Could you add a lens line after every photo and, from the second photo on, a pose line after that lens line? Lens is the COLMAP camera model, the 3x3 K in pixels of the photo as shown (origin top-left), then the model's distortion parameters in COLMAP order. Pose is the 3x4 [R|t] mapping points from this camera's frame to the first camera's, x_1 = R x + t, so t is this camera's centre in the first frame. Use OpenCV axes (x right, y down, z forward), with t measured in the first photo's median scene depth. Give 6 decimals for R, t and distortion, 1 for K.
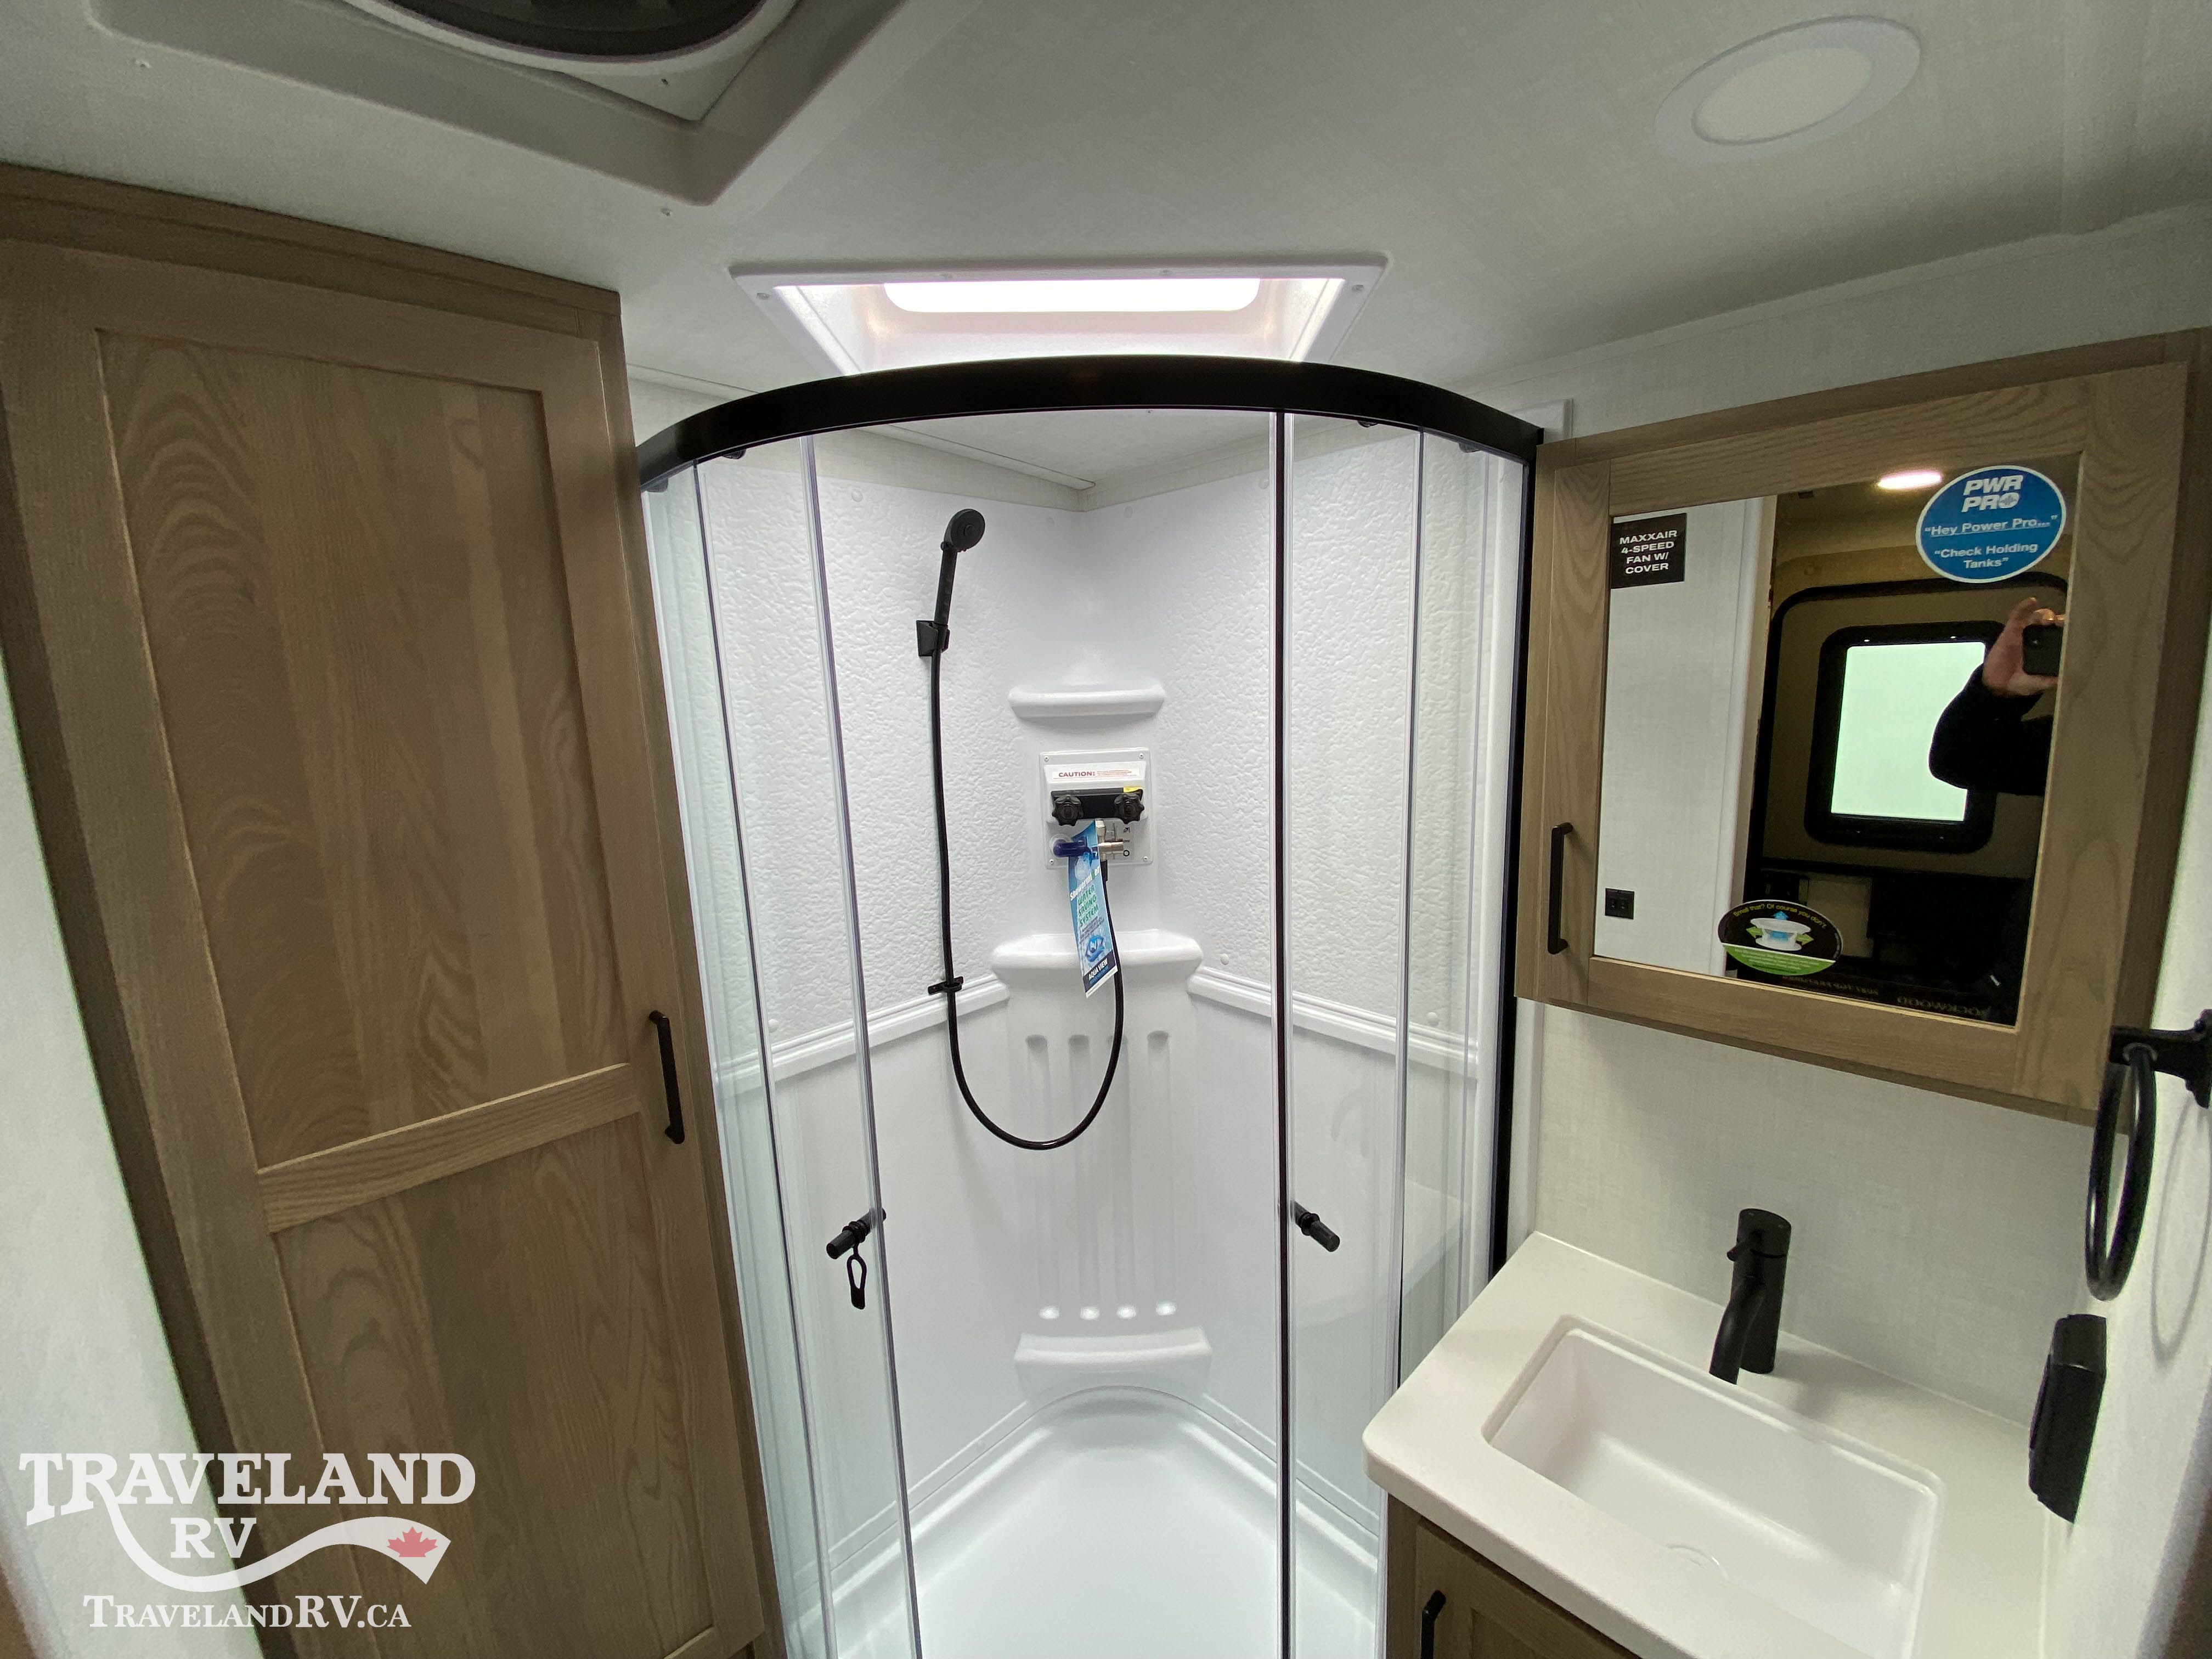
lens RADIAL K [[892.5, 0, 1104.9], [0, 892.5, 807.2], [0, 0, 1]] dist [0.010275, -0.014229]
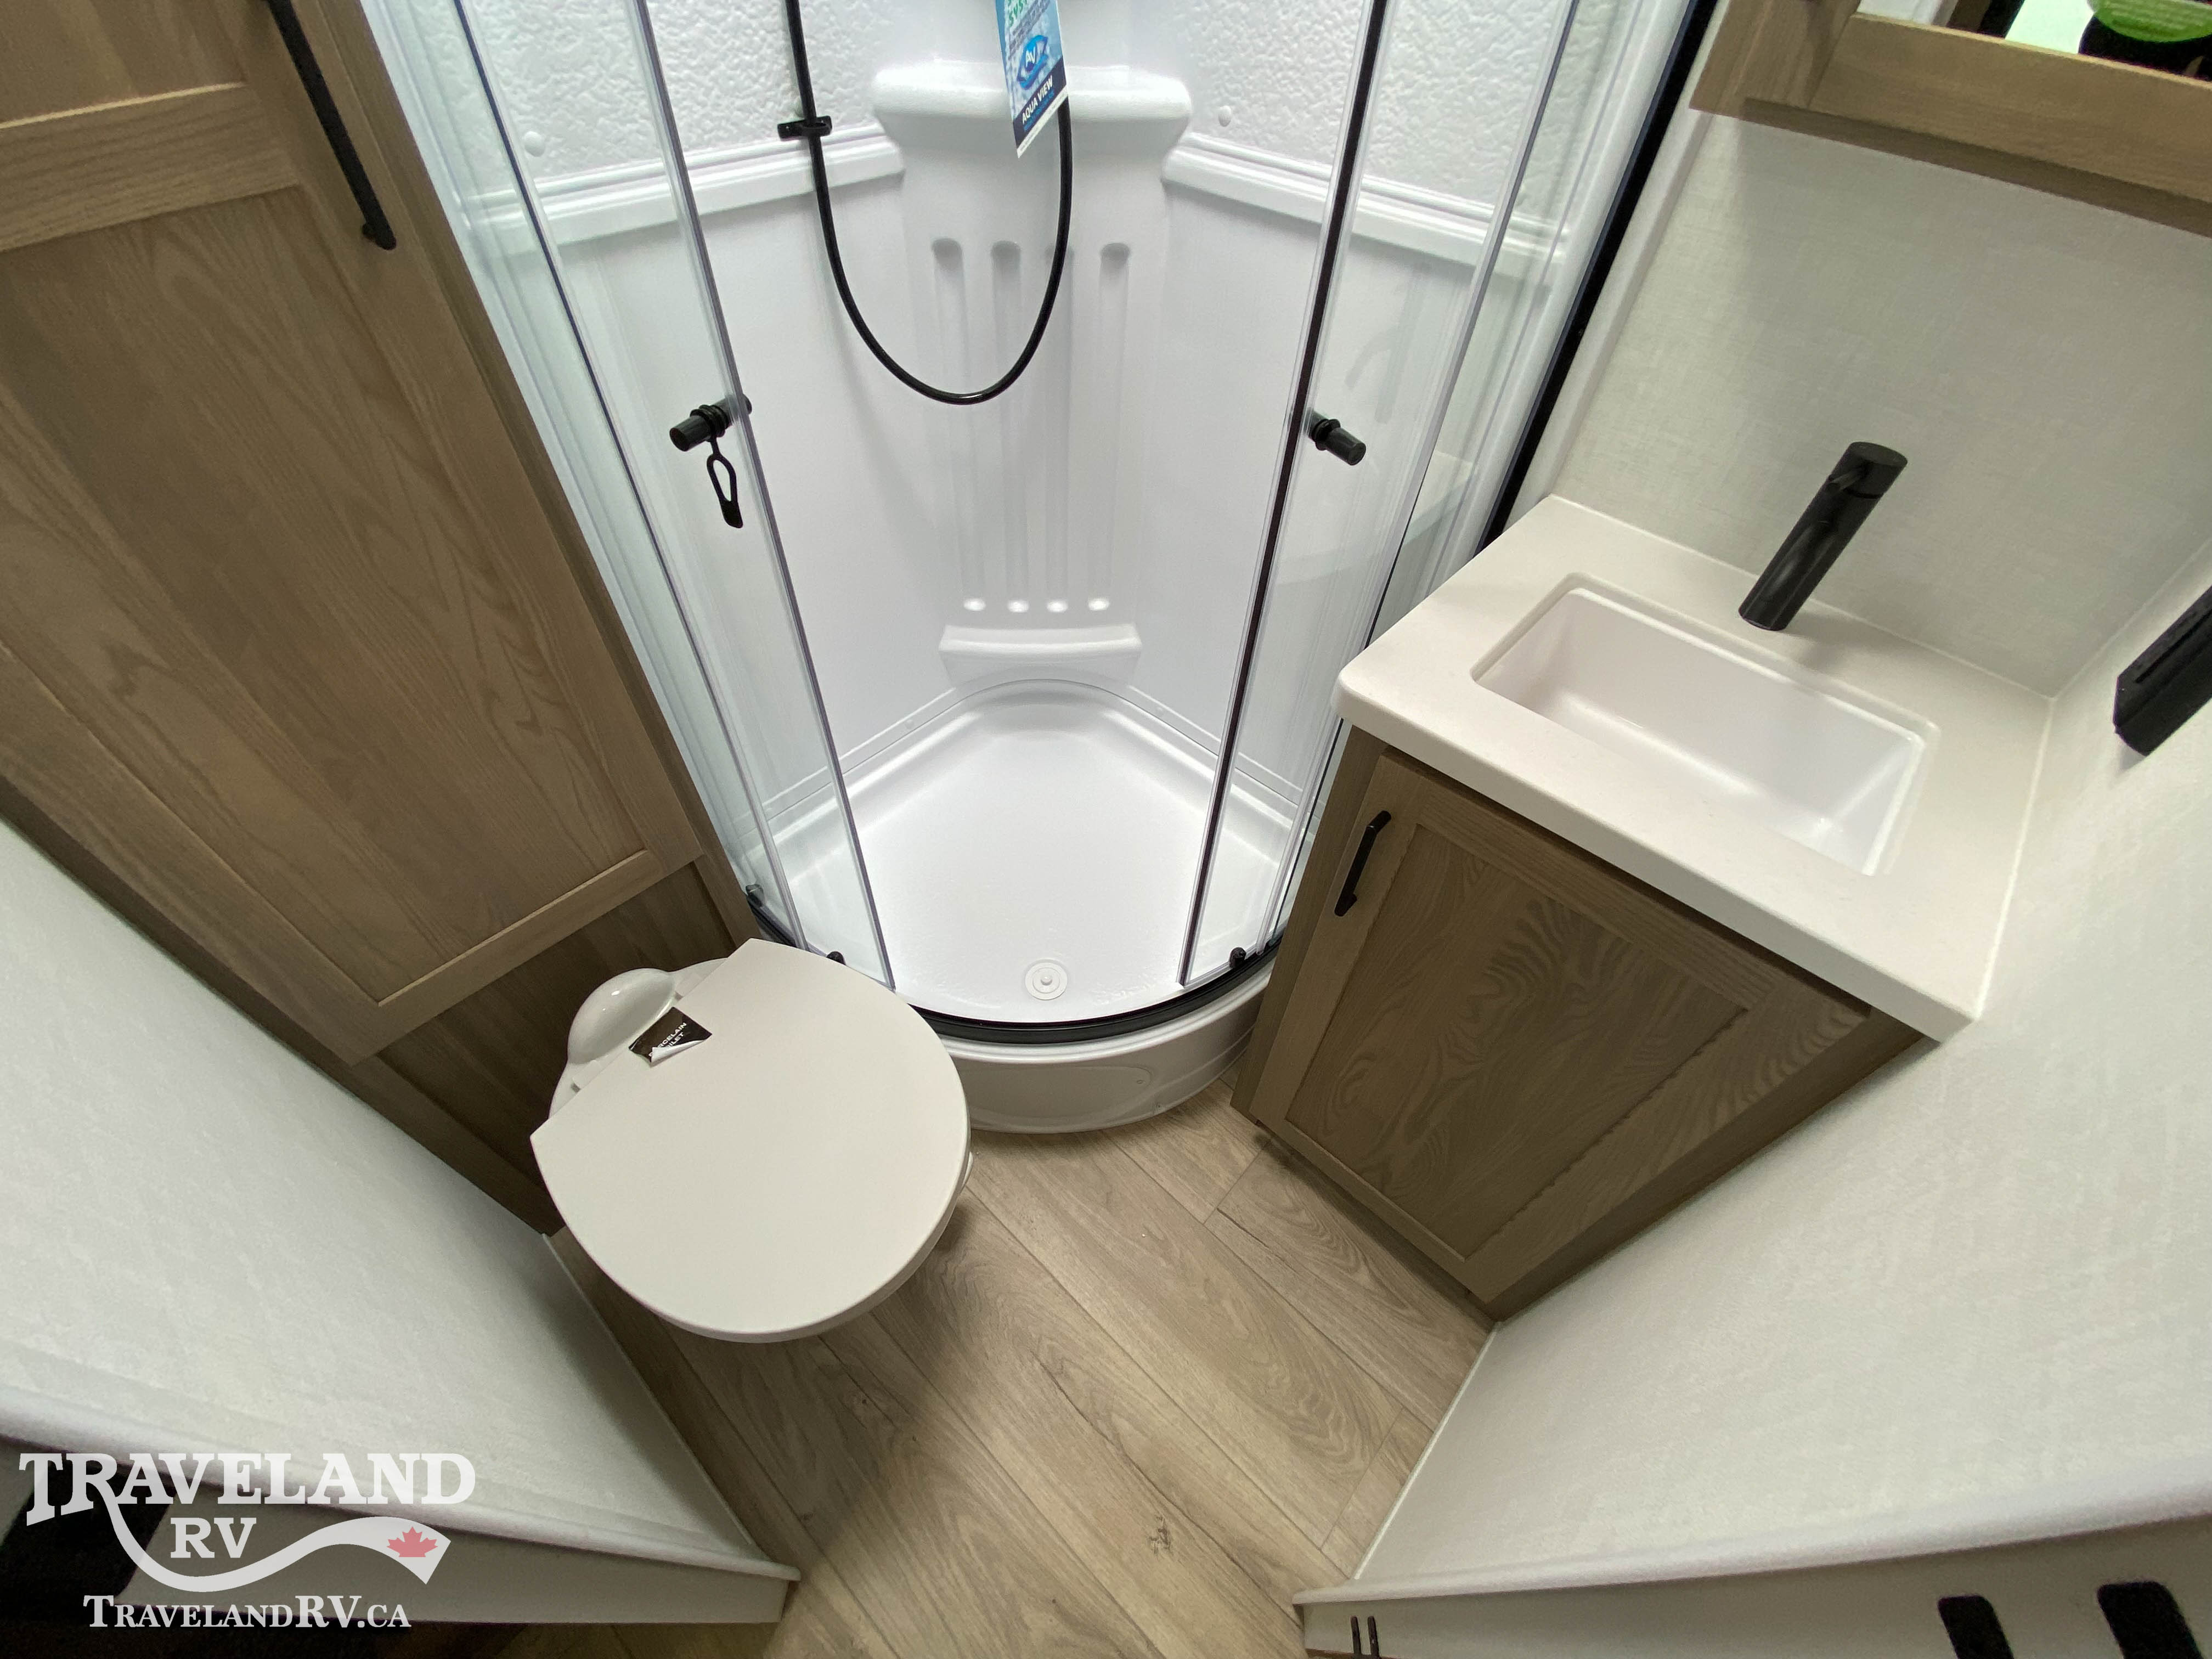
lens RADIAL K [[892.5, 0, 1112.5], [0, 892.5, 830.2], [0, 0, 1]] dist [0.010275, -0.014229]
pose [[0.993593, 0.001755, 0.113001, -0.027703], [-0.072512, 0.776834, 0.625516, 0.190330], [-0.086686, -0.629703, 0.771985, 0.153746]]
